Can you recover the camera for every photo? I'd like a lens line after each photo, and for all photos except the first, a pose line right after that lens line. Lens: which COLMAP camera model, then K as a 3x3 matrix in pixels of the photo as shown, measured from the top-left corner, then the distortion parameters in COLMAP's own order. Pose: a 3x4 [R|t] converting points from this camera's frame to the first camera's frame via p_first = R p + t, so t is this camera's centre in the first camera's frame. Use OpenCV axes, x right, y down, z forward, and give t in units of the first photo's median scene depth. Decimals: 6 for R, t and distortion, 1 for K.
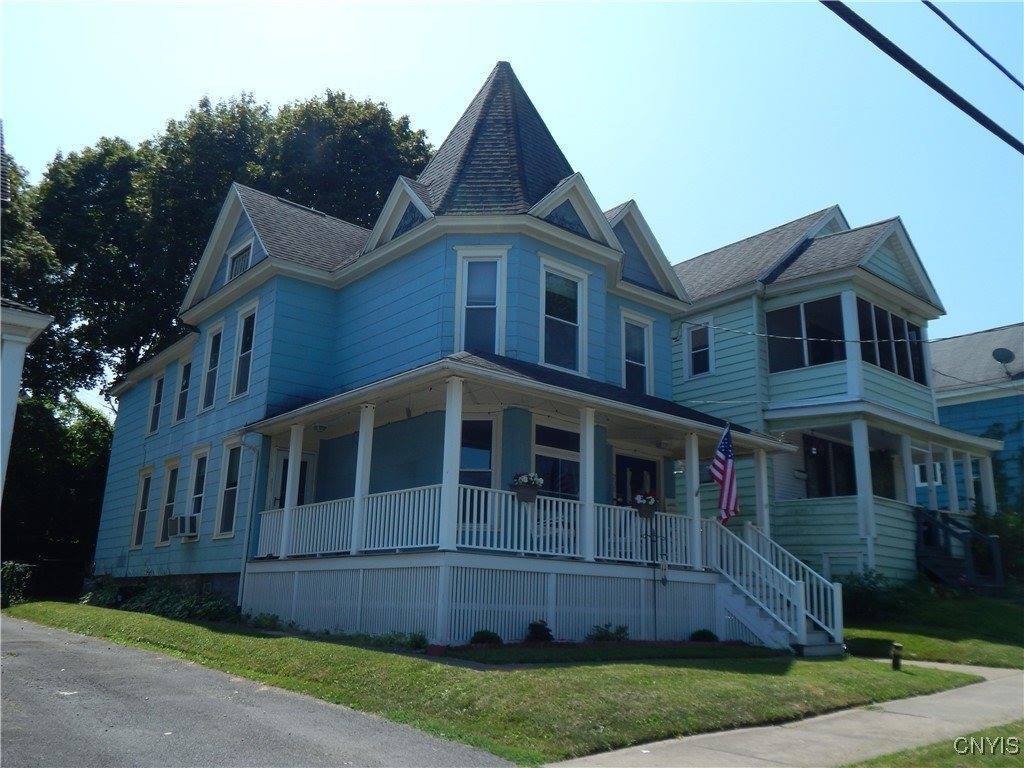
lens RADIAL K [[856.6, 0, 508.0], [0, 856.6, 379.1], [0, 0, 1]] dist [0.022910, -0.025832]
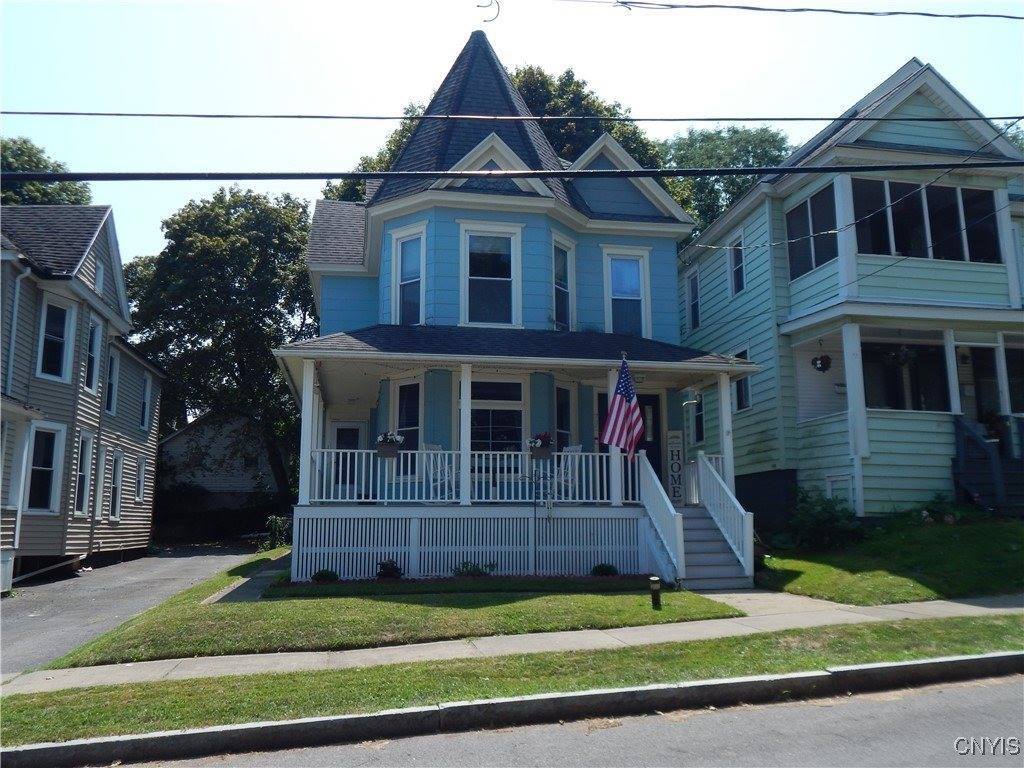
lens RADIAL K [[856.6, 0, 509.1], [0, 856.6, 378.8], [0, 0, 1]] dist [0.022910, -0.025832]
pose [[0.867549, -0.117709, -0.483222, 0.547484], [0.154645, 0.987271, 0.037149, 0.016957], [0.472698, -0.106957, 0.874709, 0.069073]]
